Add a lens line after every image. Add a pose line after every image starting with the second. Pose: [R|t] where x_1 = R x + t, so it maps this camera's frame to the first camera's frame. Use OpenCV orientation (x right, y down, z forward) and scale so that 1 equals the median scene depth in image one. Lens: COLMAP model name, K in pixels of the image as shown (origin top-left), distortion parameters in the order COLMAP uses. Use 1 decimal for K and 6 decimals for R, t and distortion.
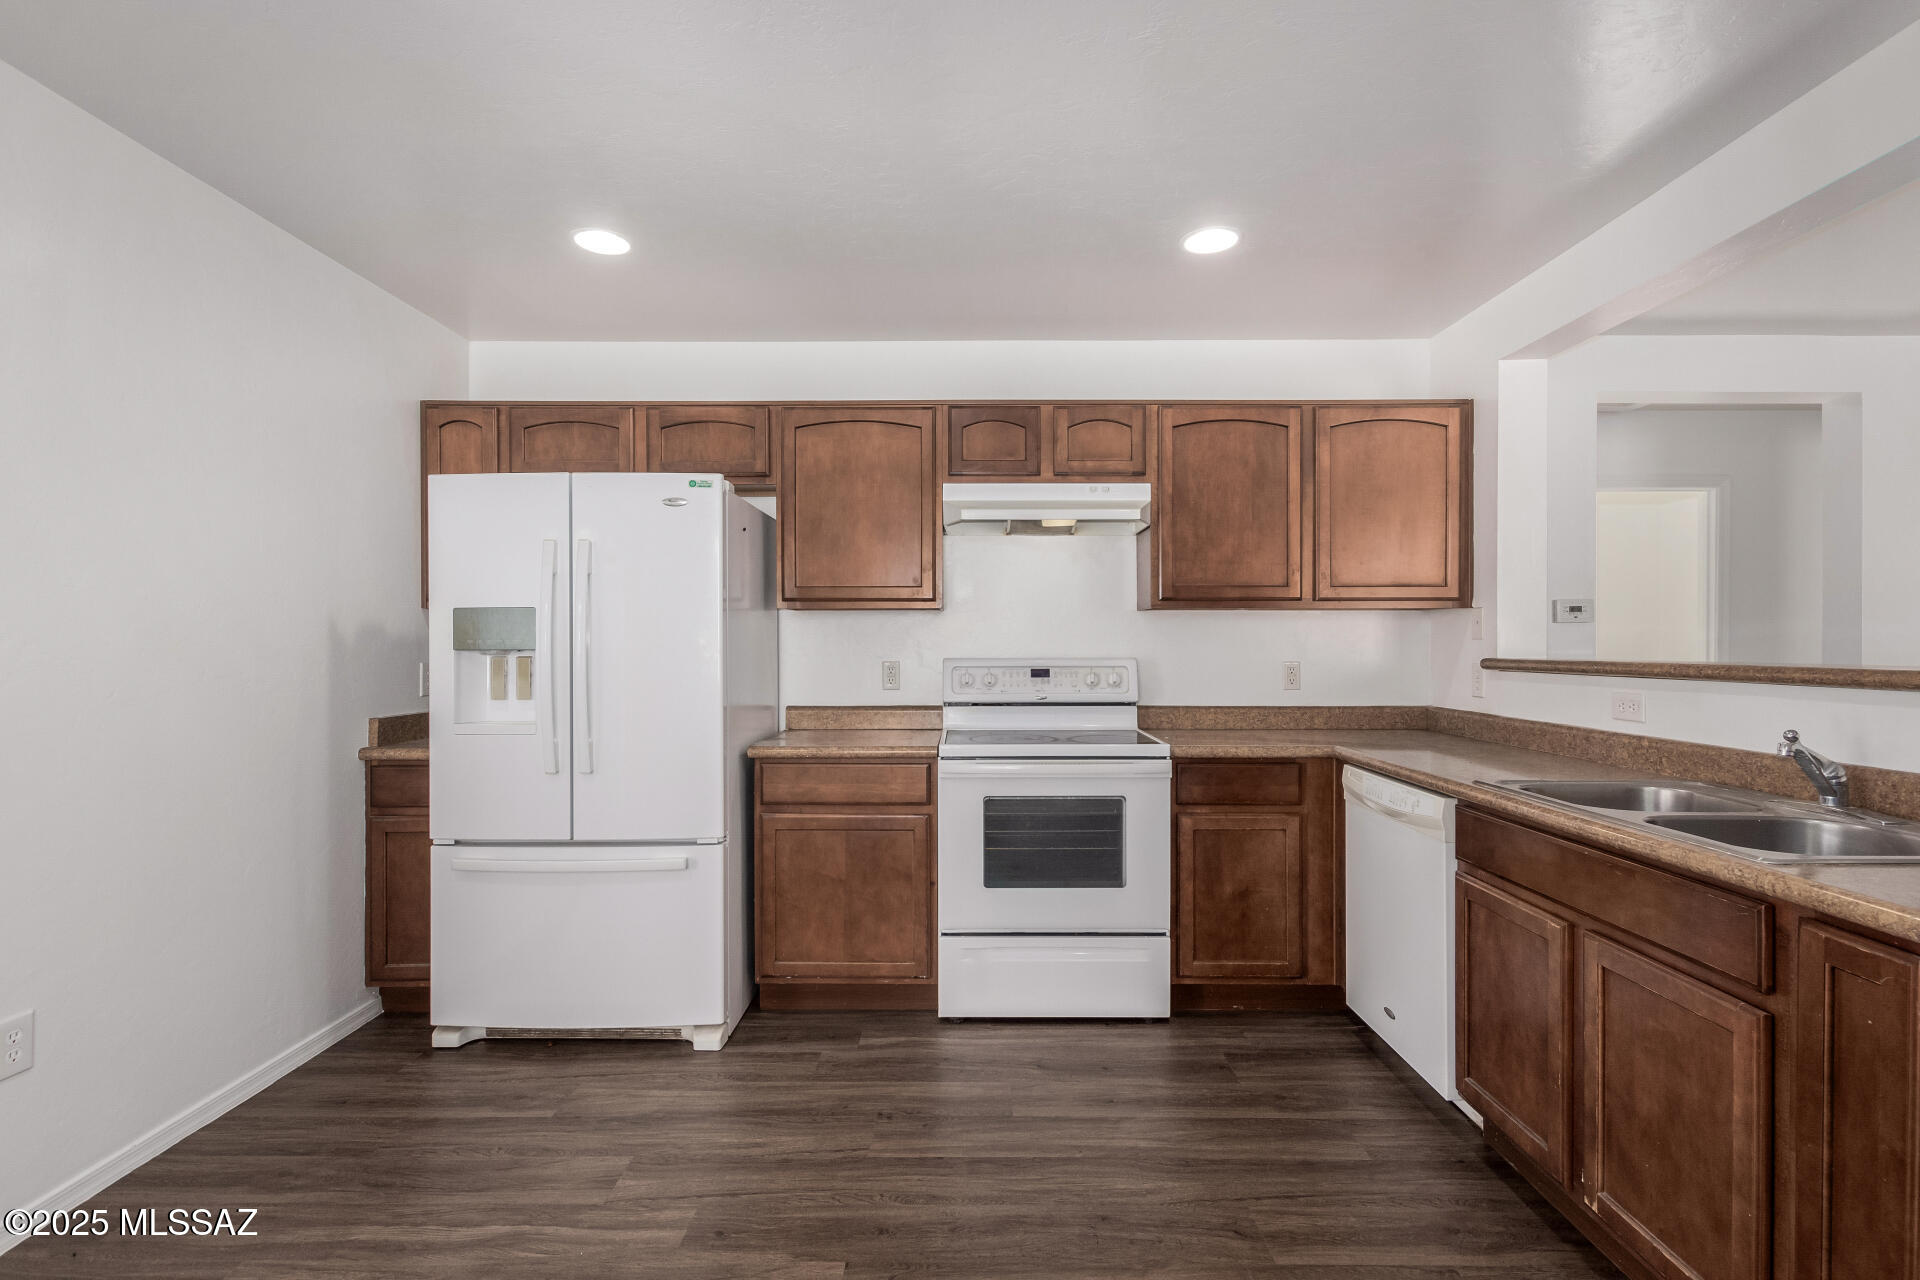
lens RADIAL K [[884.3, 0, 967.1], [0, 884.3, 657.1], [0, 0, 1]] dist [0.014200, -0.005361]
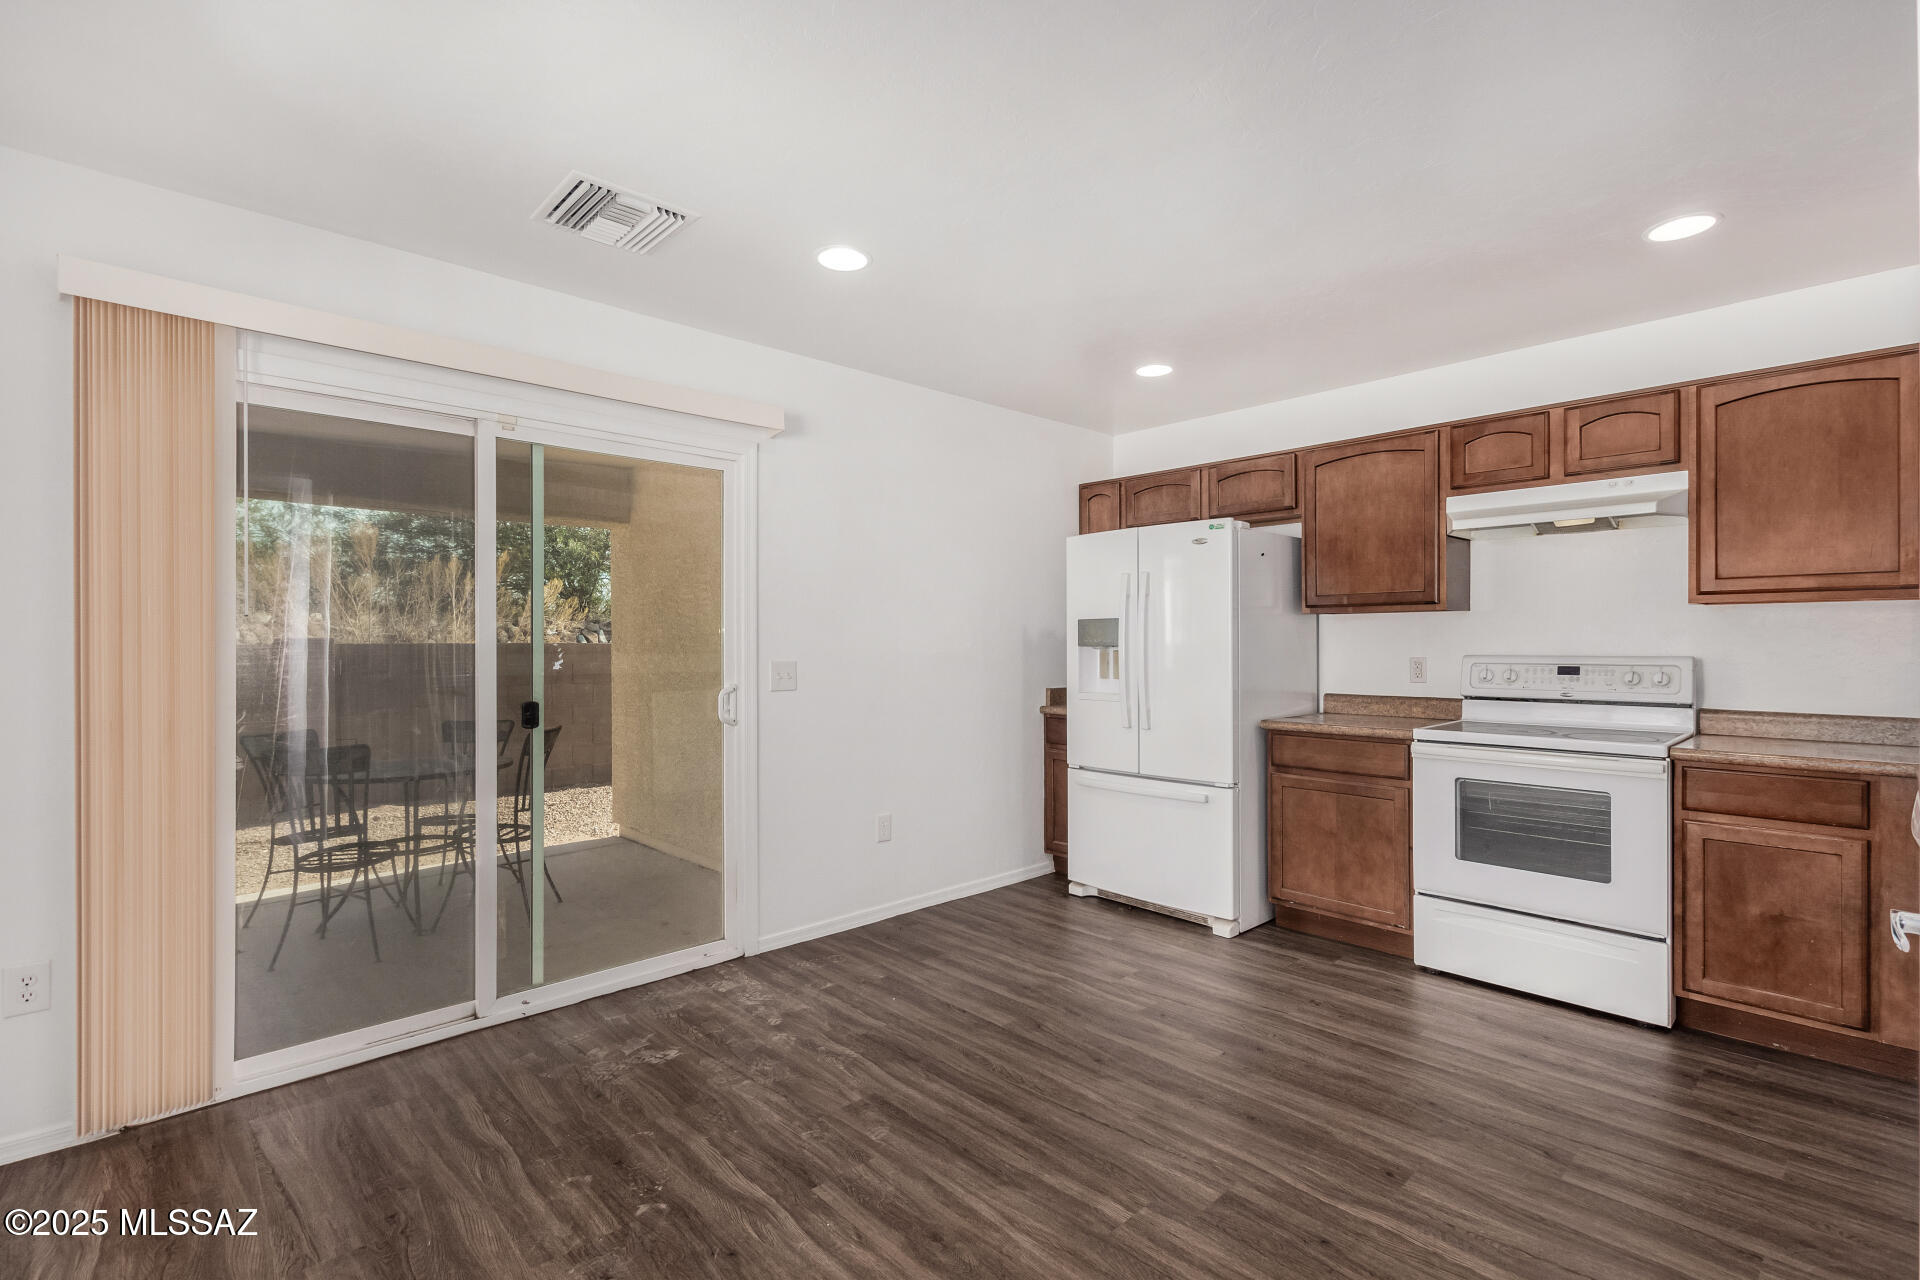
lens RADIAL K [[884.3, 0, 962.8], [0, 884.3, 647.6], [0, 0, 1]] dist [0.014200, -0.005361]
pose [[0.689816, 0.004394, -0.723972, 0.398607], [-0.005580, 0.999984, 0.000752, -0.004996], [0.723963, 0.003522, 0.689829, -0.228499]]
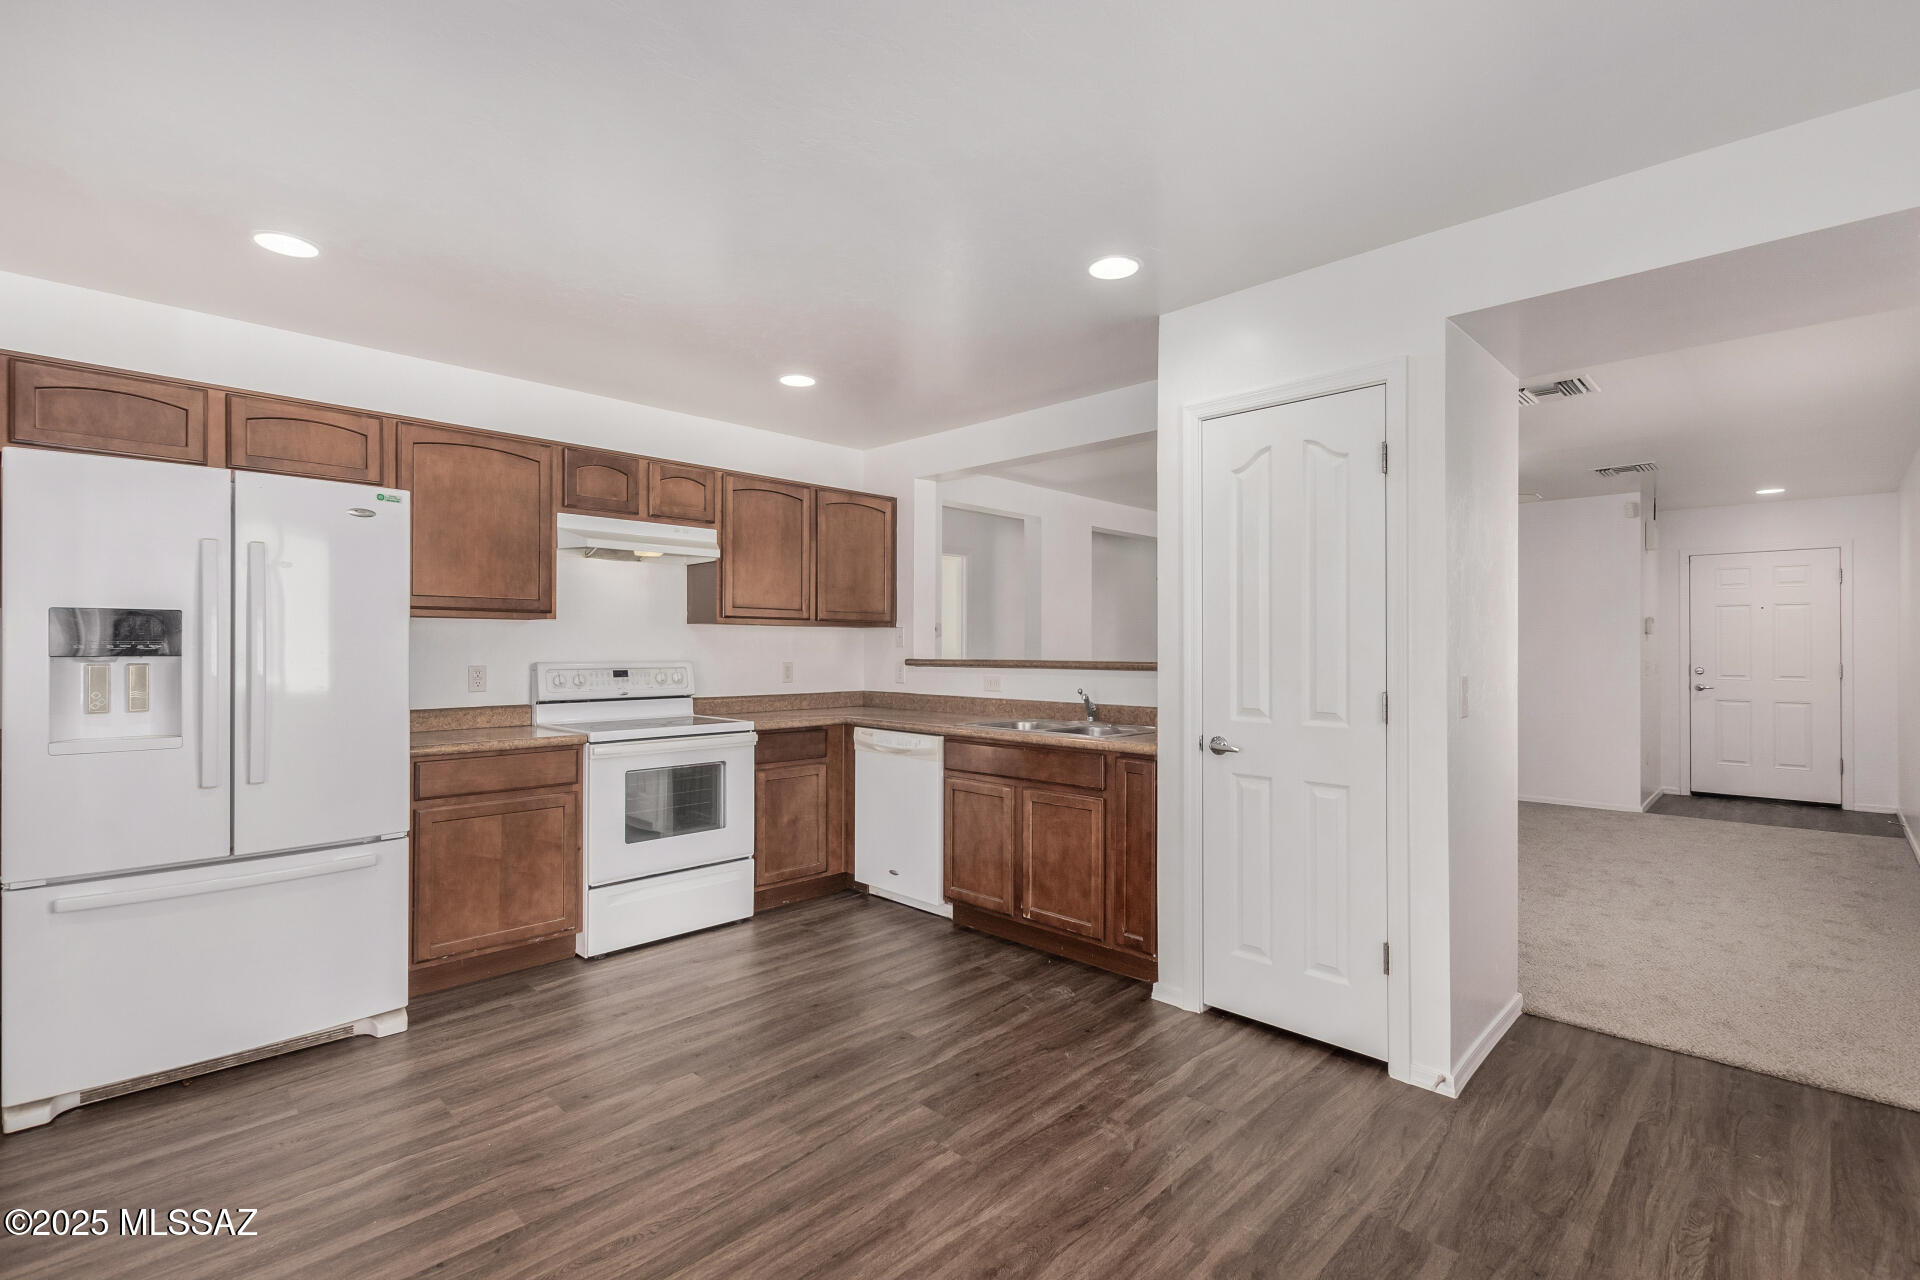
lens RADIAL K [[884.3, 0, 957.9], [0, 884.3, 649.8], [0, 0, 1]] dist [0.014200, -0.005361]
pose [[0.699061, 0.000543, 0.715062, -0.543957], [0.006529, 0.999953, -0.007142, -0.002923], [-0.715032, 0.009661, 0.699025, -0.213346]]
